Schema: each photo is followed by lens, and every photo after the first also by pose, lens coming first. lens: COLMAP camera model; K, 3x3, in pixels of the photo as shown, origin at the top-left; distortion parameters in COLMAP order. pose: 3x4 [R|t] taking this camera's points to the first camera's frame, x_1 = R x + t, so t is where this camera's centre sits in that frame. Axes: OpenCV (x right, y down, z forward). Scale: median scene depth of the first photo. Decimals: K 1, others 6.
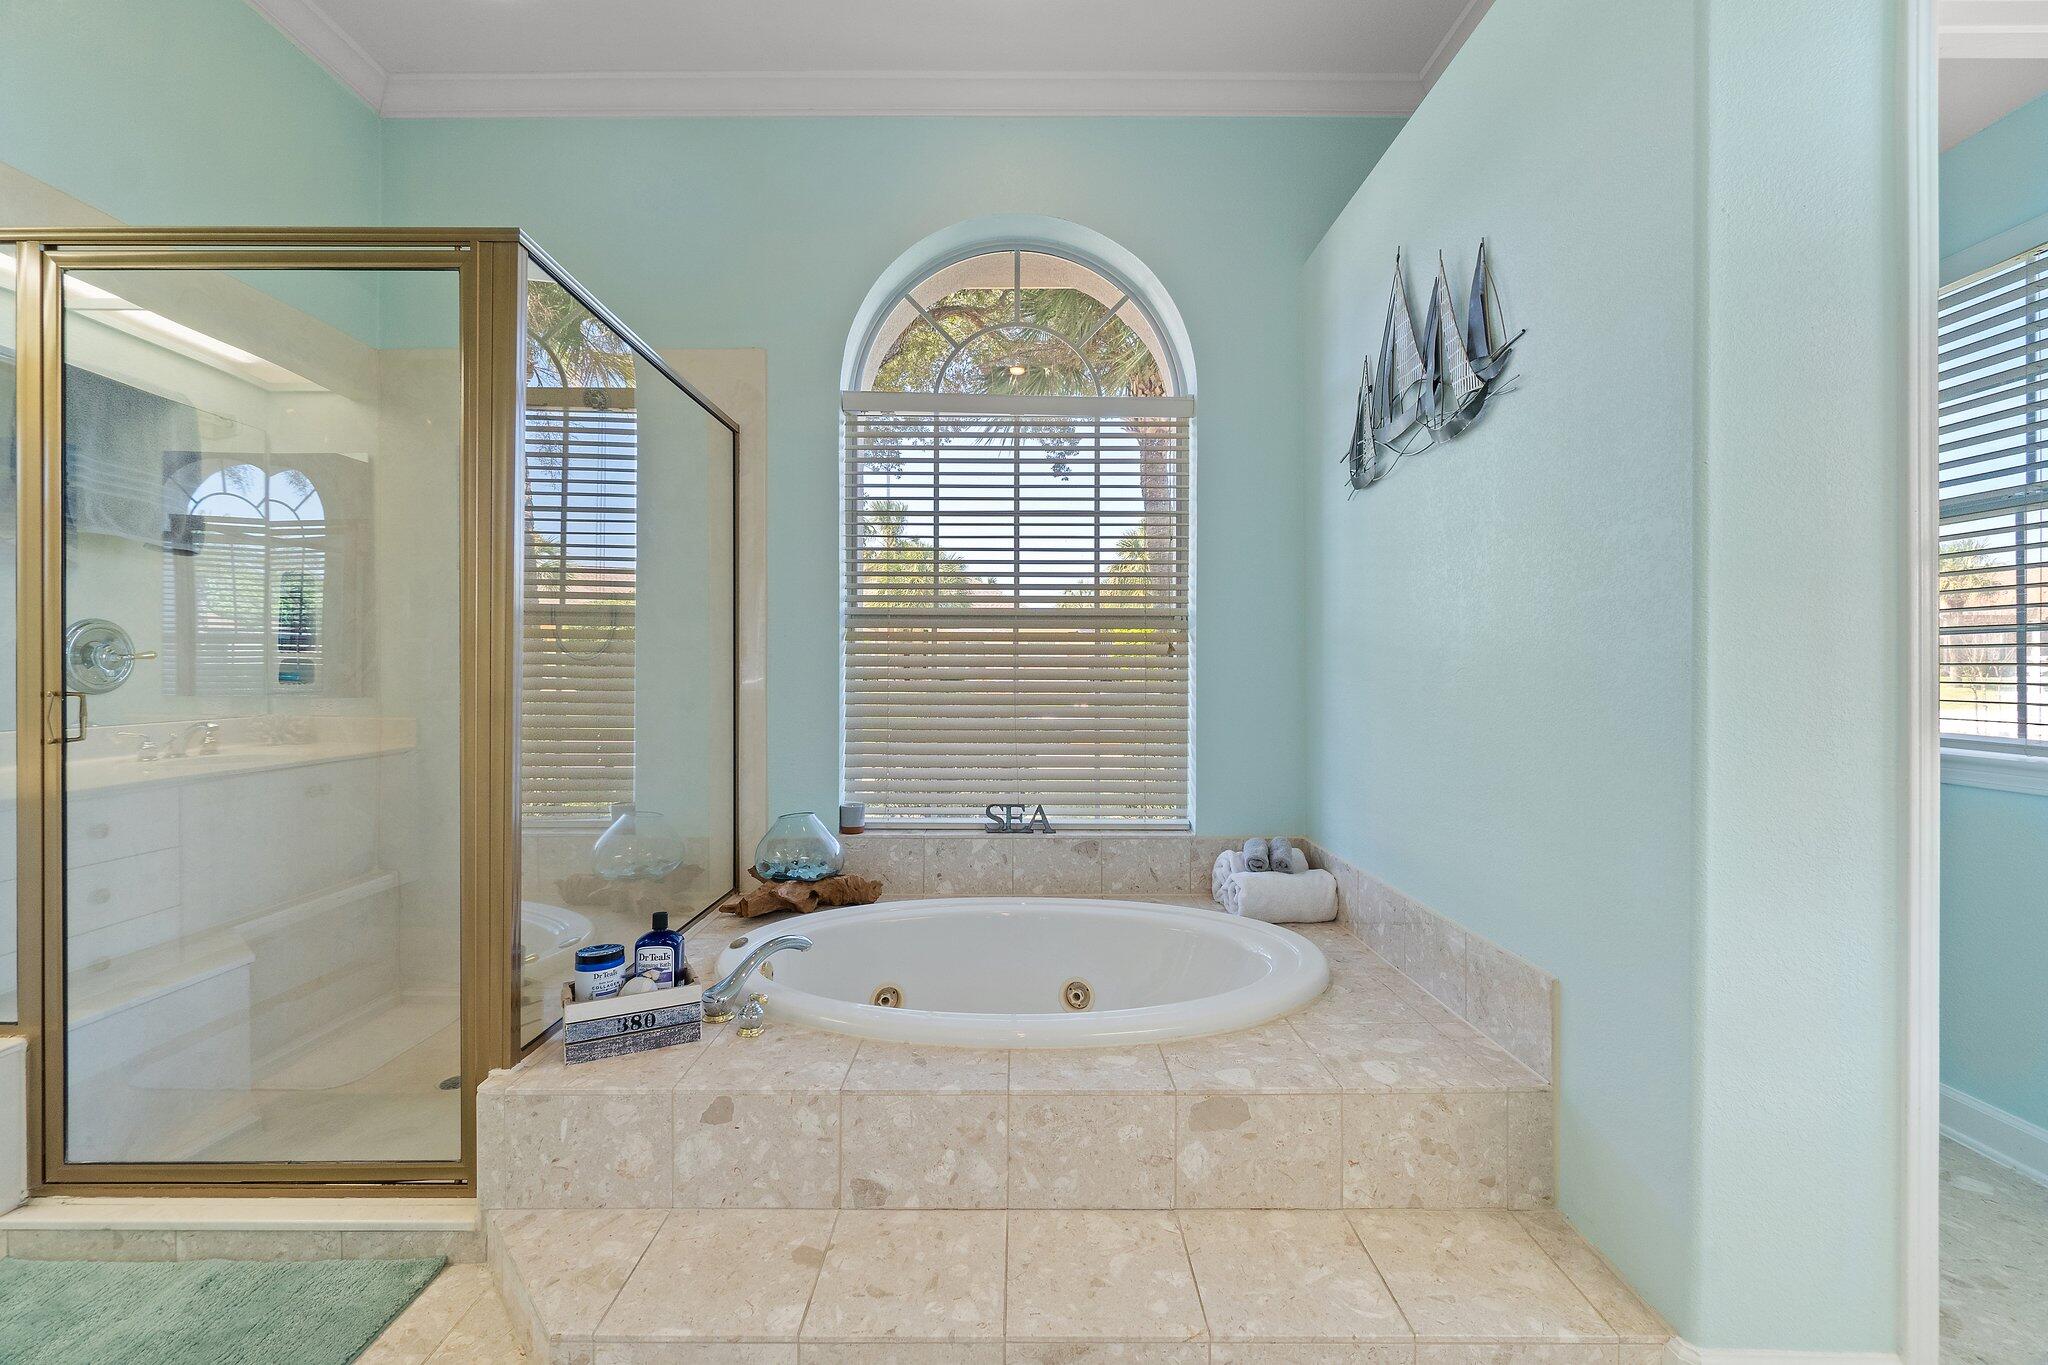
lens RADIAL K [[874.5, 0, 1017.0], [0, 874.5, 669.3], [0, 0, 1]] dist [-0.001701, -0.000027]
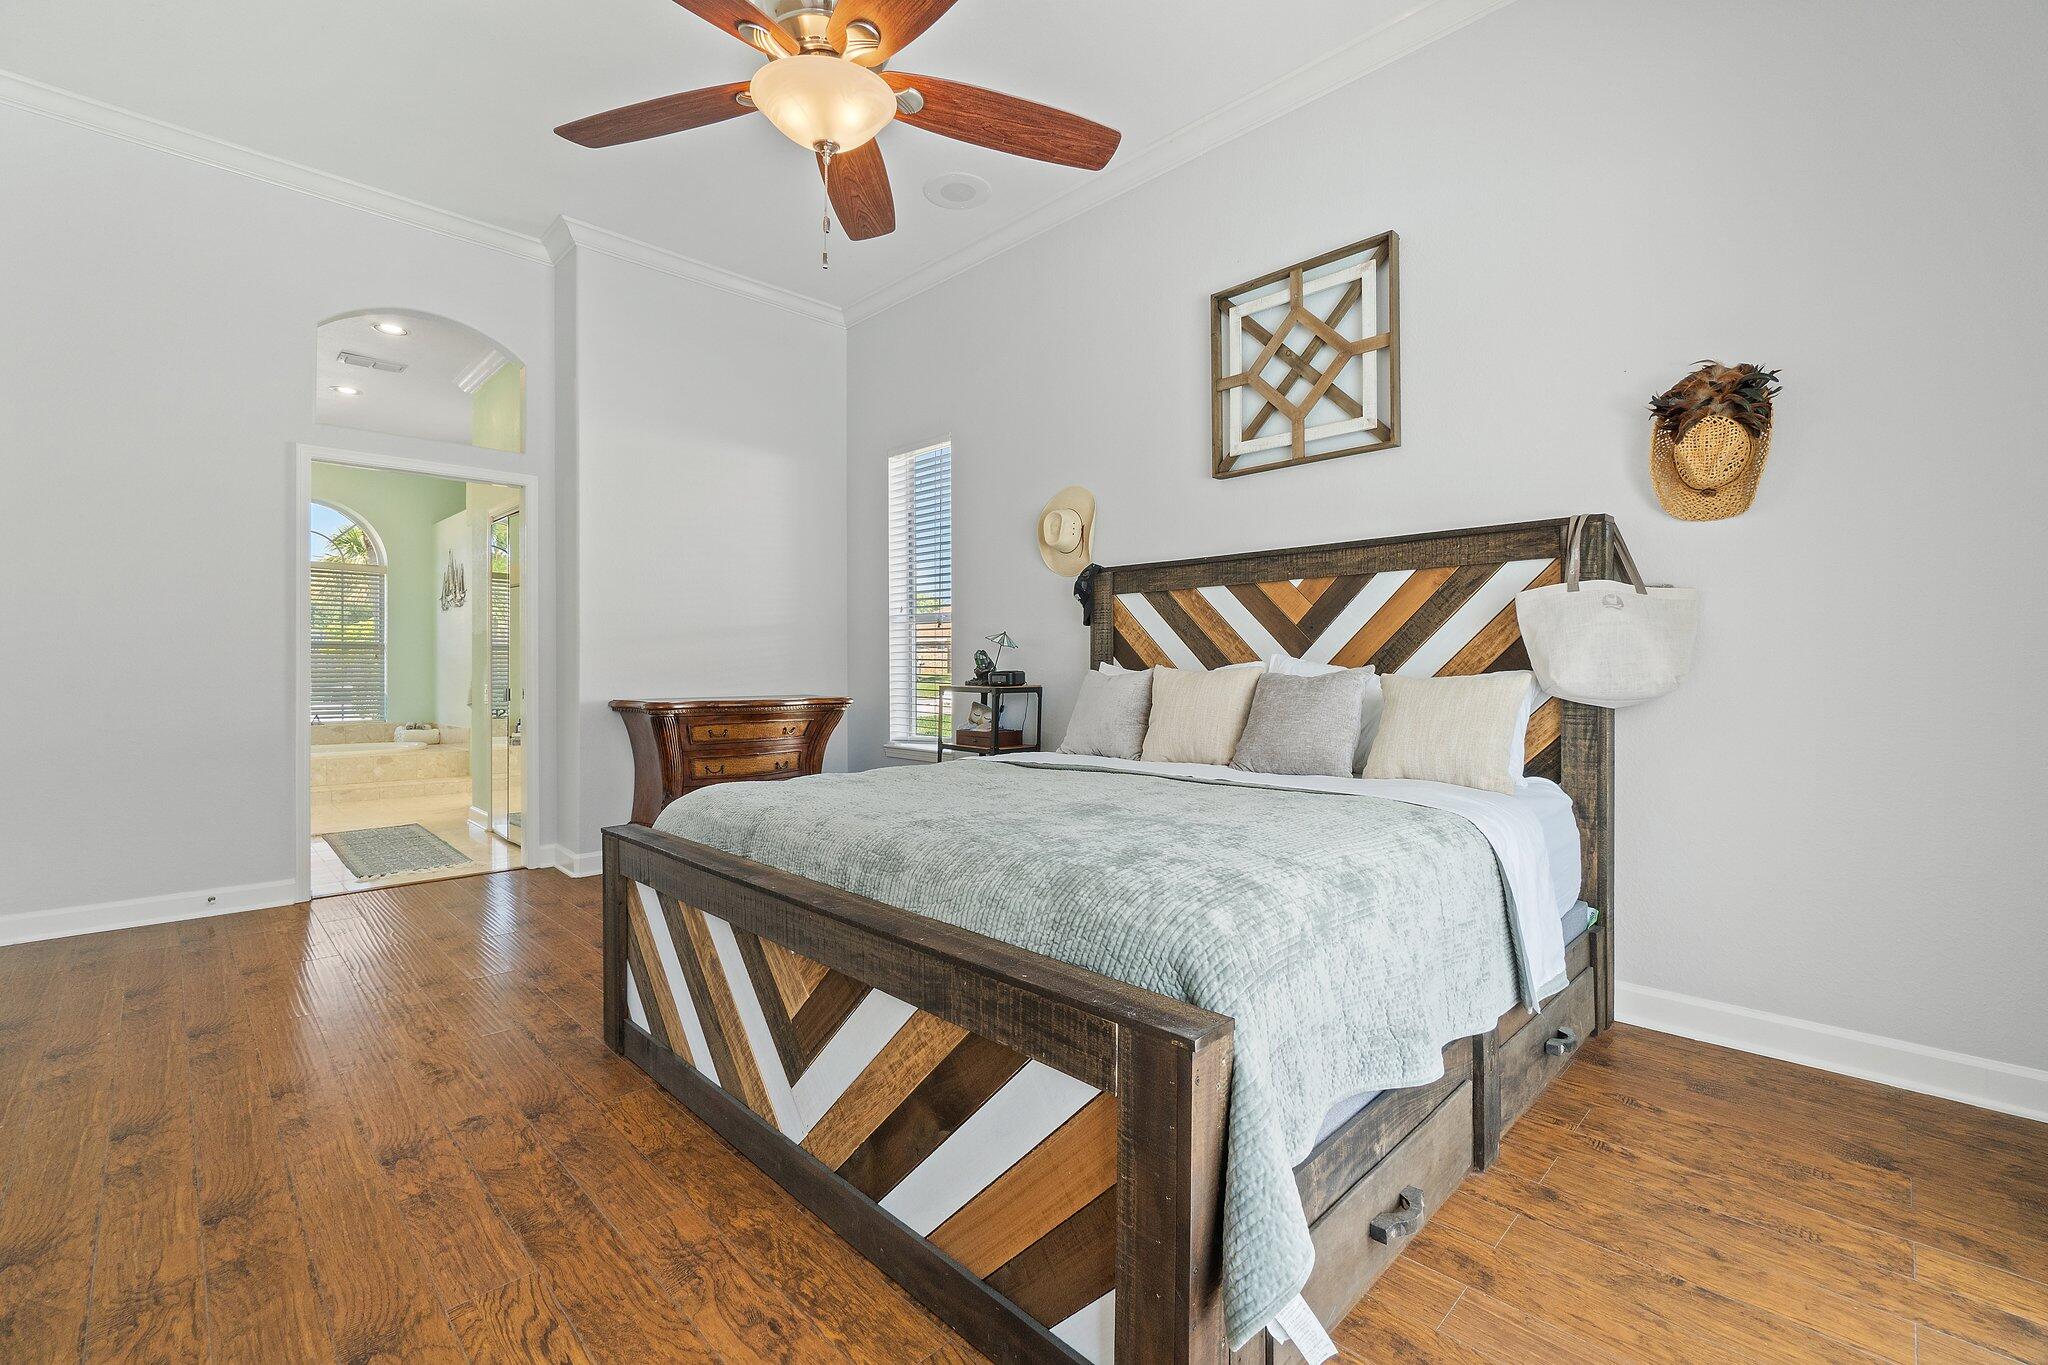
lens RADIAL K [[874.5, 0, 1025.1], [0, 874.5, 675.0], [0, 0, 1]] dist [-0.001701, -0.000027]
pose [[0.703373, 0.000935, 0.710820, -0.630132], [-0.004502, 0.999985, 0.003140, 0.032156], [-0.710807, -0.005409, 0.703367, -4.375514]]
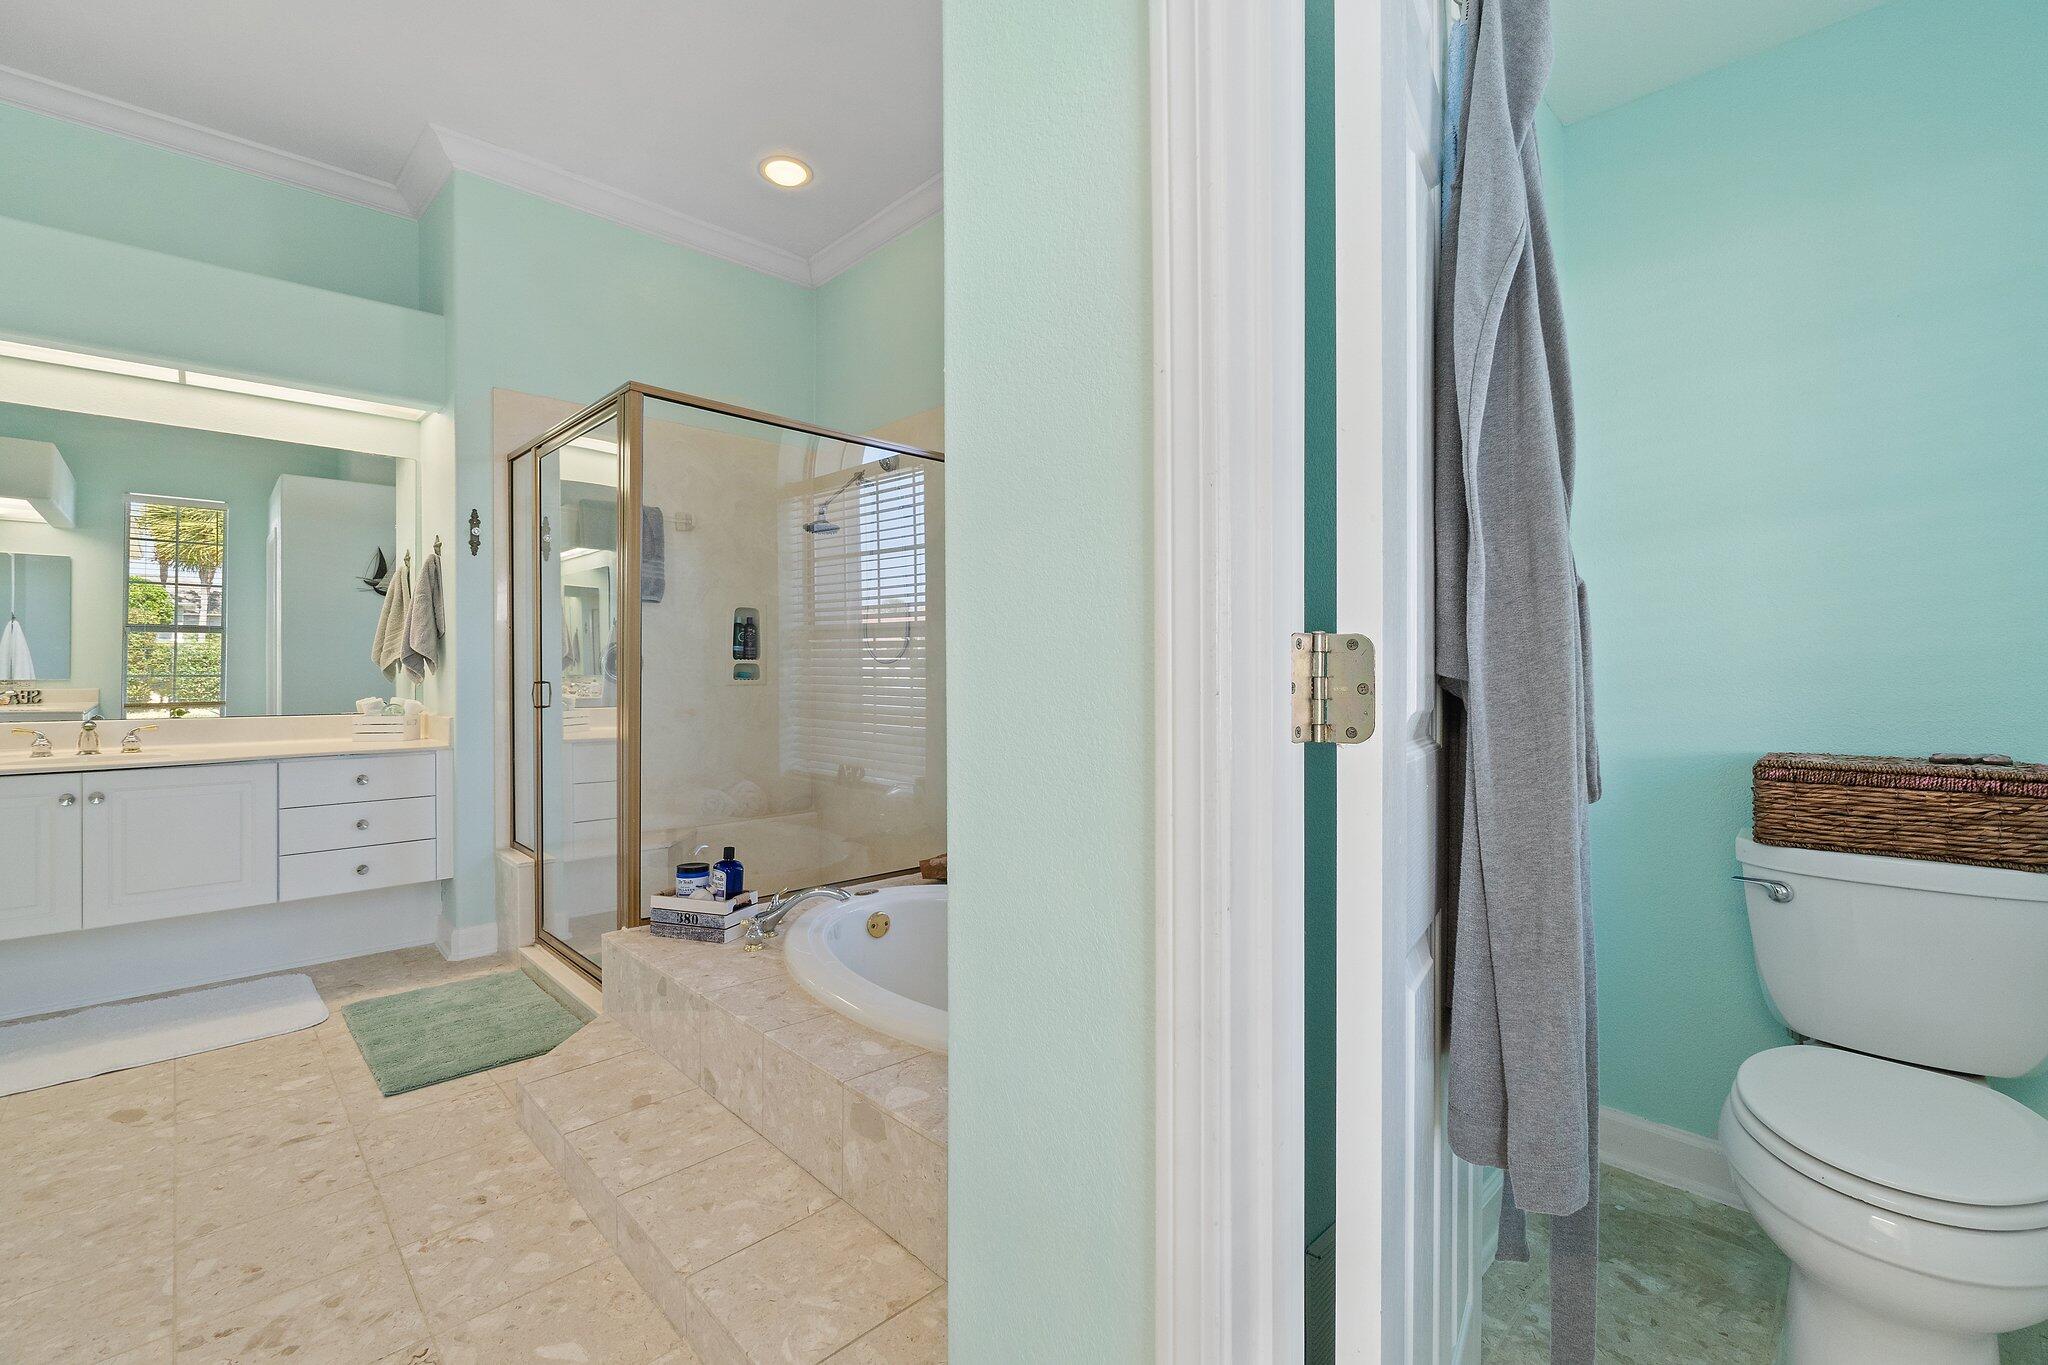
lens RADIAL K [[874.5, 0, 1037.6], [0, 874.5, 683.4], [0, 0, 1]] dist [-0.001701, -0.000027]
pose [[0.702237, 0.011084, -0.711857, 1.013669], [-0.002121, 0.999907, 0.013476, 0.003206], [0.711940, -0.007954, 0.702195, 0.432397]]
